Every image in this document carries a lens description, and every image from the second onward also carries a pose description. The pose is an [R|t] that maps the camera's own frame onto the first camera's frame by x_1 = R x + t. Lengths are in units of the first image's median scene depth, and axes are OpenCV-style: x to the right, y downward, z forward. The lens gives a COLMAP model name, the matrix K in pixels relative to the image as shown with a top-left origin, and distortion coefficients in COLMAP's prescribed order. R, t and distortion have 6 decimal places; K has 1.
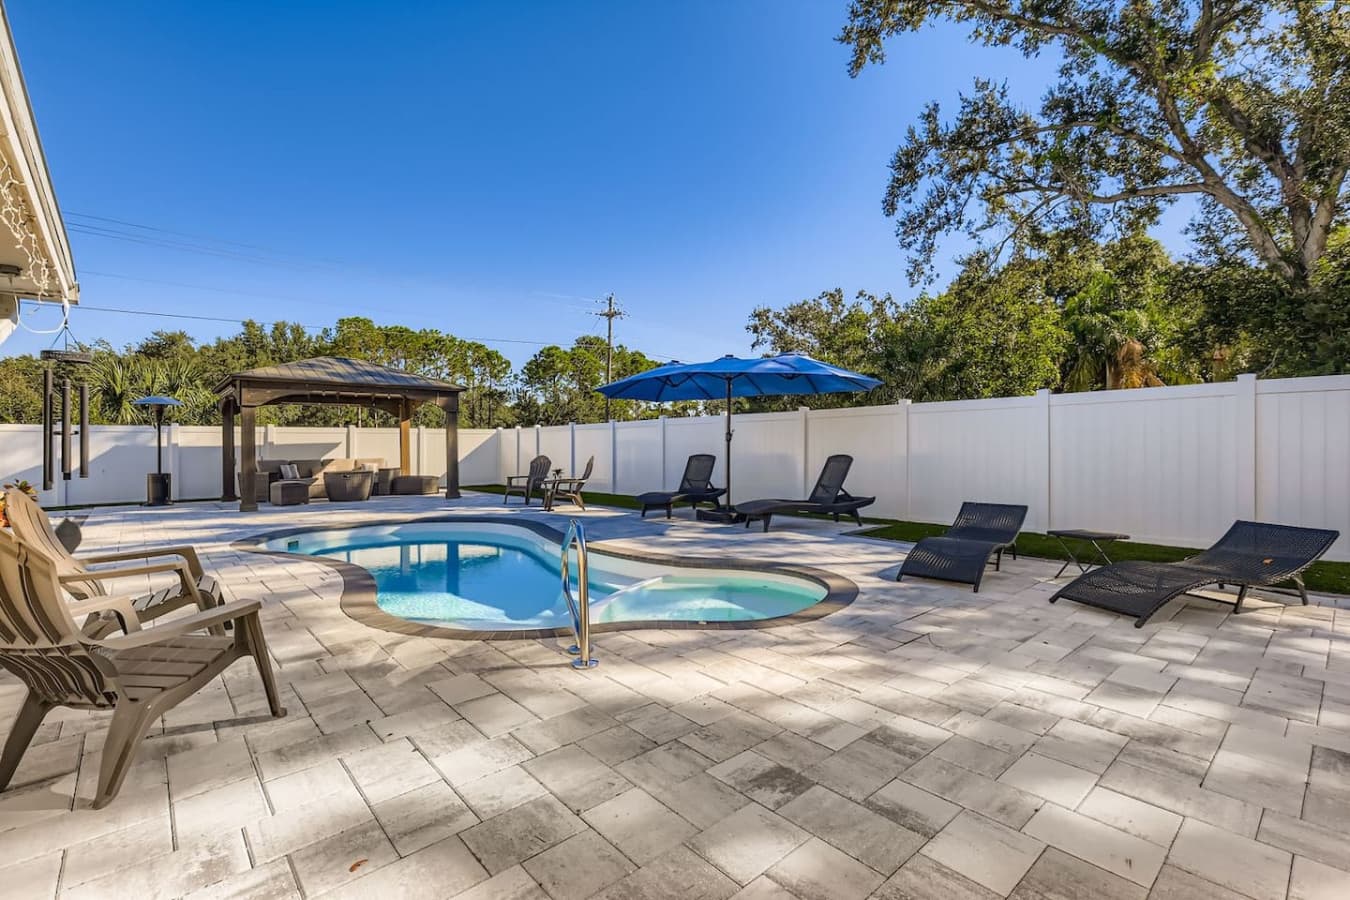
lens RADIAL K [[615.6, 0, 672.8], [0, 615.6, 446.1], [0, 0, 1]] dist [0.000810, 0.001328]
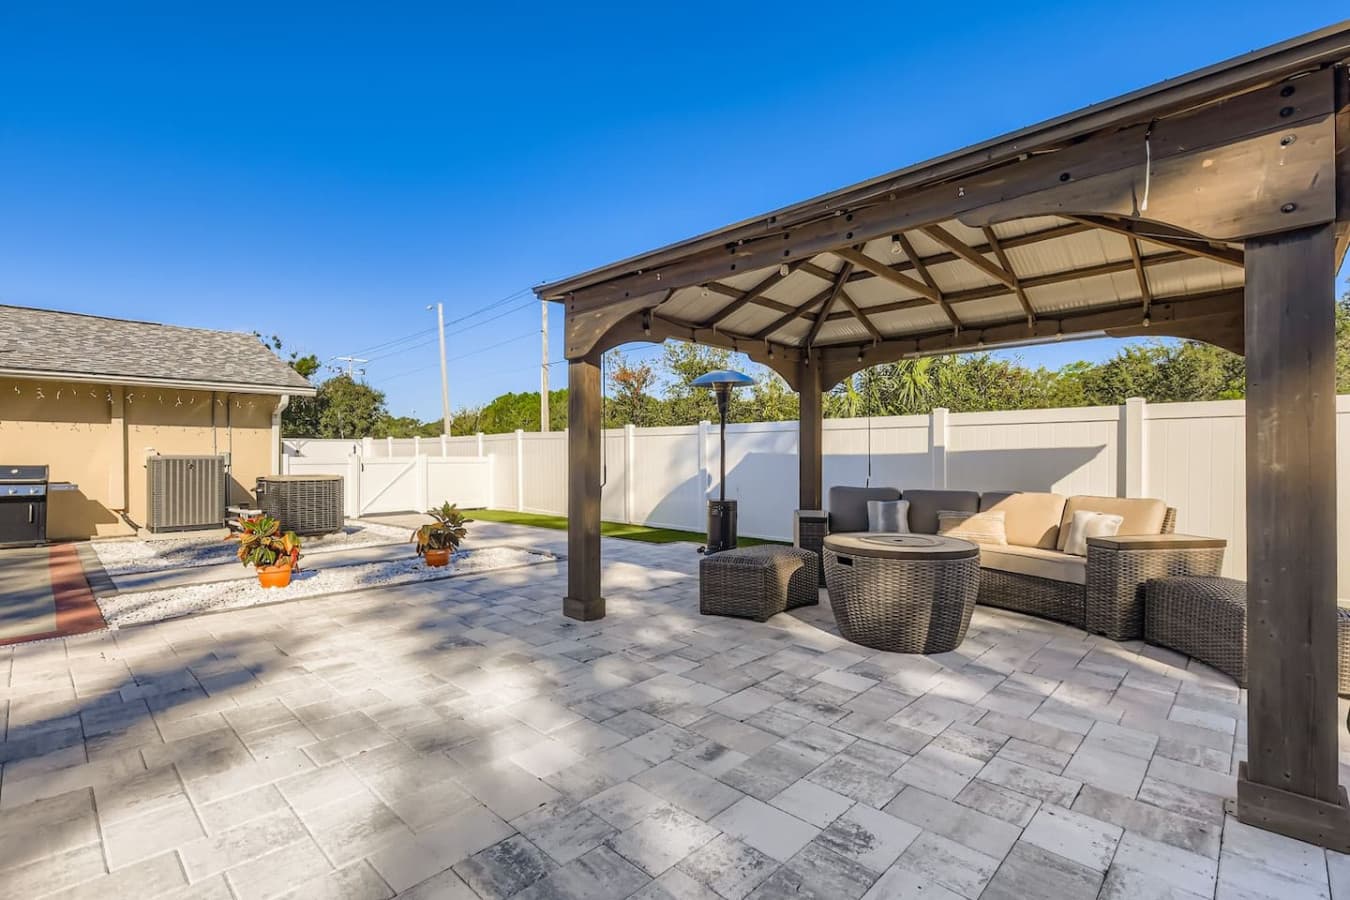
lens RADIAL K [[615.6, 0, 676.1], [0, 615.6, 457.0], [0, 0, 1]] dist [0.000810, 0.001328]
pose [[0.088117, 0.012804, -0.996028, -0.188219], [-0.000444, 0.999918, 0.012815, -0.004227], [0.996110, -0.000687, 0.088116, 0.704922]]
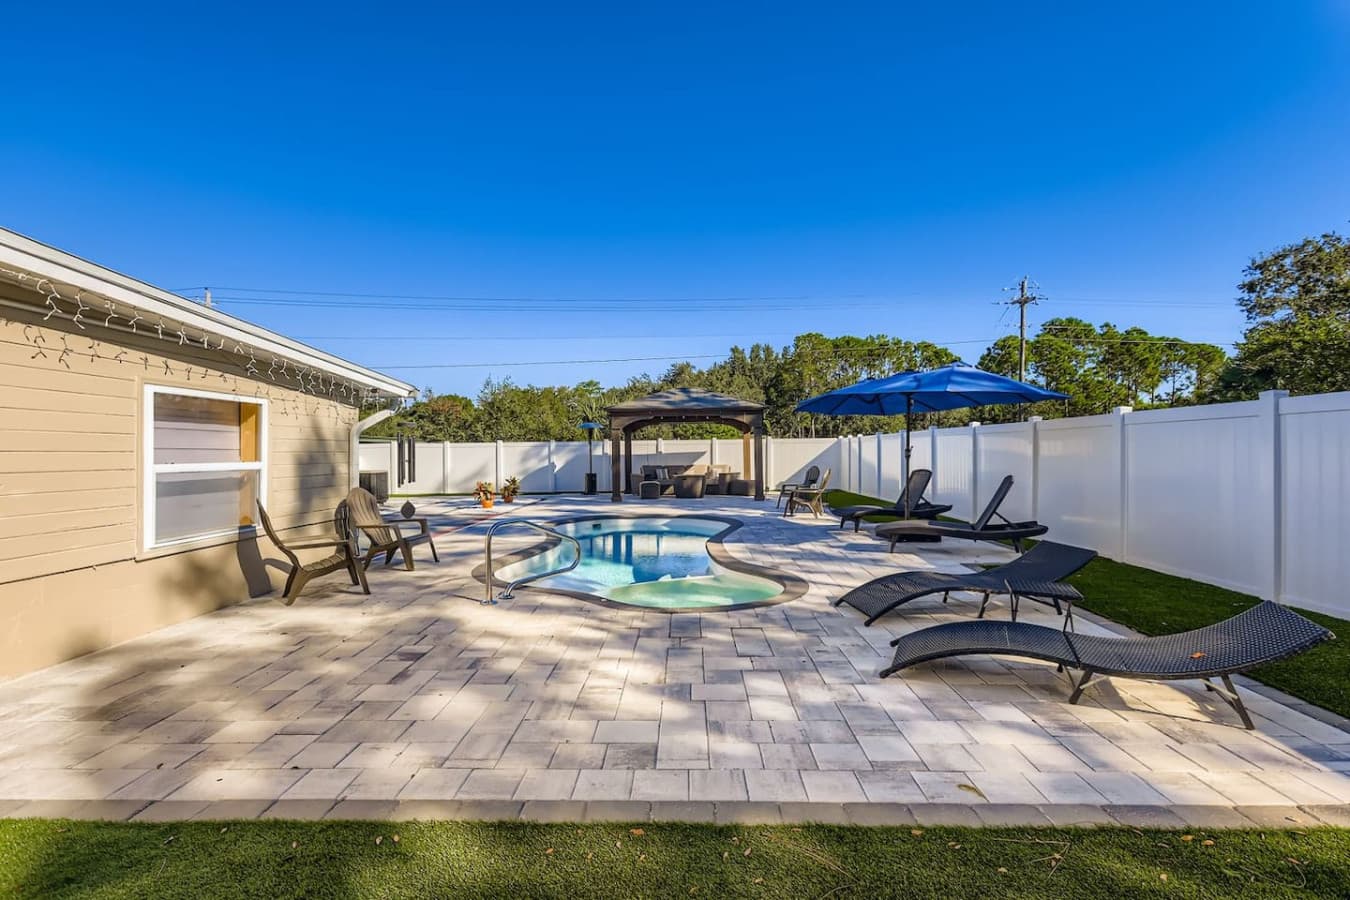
lens RADIAL K [[615.6, 0, 670.7], [0, 615.6, 449.1], [0, 0, 1]] dist [0.000810, 0.001328]
pose [[0.733592, -0.001373, -0.679588, 0.267451], [0.004964, 0.999982, 0.003337, -0.015121], [0.679571, -0.005822, 0.733586, 0.018318]]
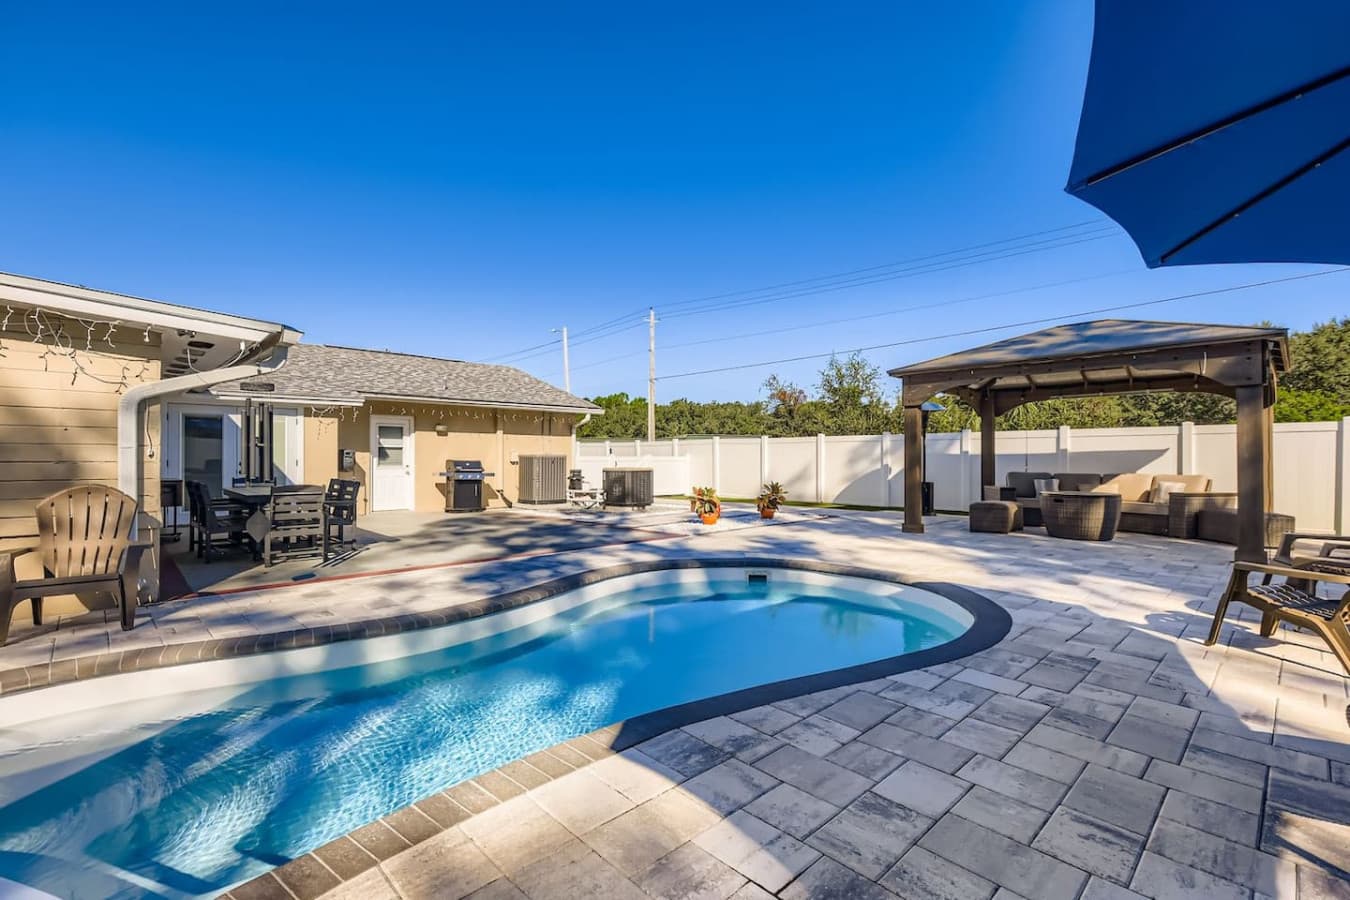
lens RADIAL K [[615.6, 0, 676.7], [0, 615.6, 457.5], [0, 0, 1]] dist [0.000810, 0.001328]
pose [[0.061943, 0.008790, -0.998041, 0.086104], [-0.001401, 0.999961, 0.008720, -0.001908], [0.998079, 0.000858, 0.061953, 0.431557]]
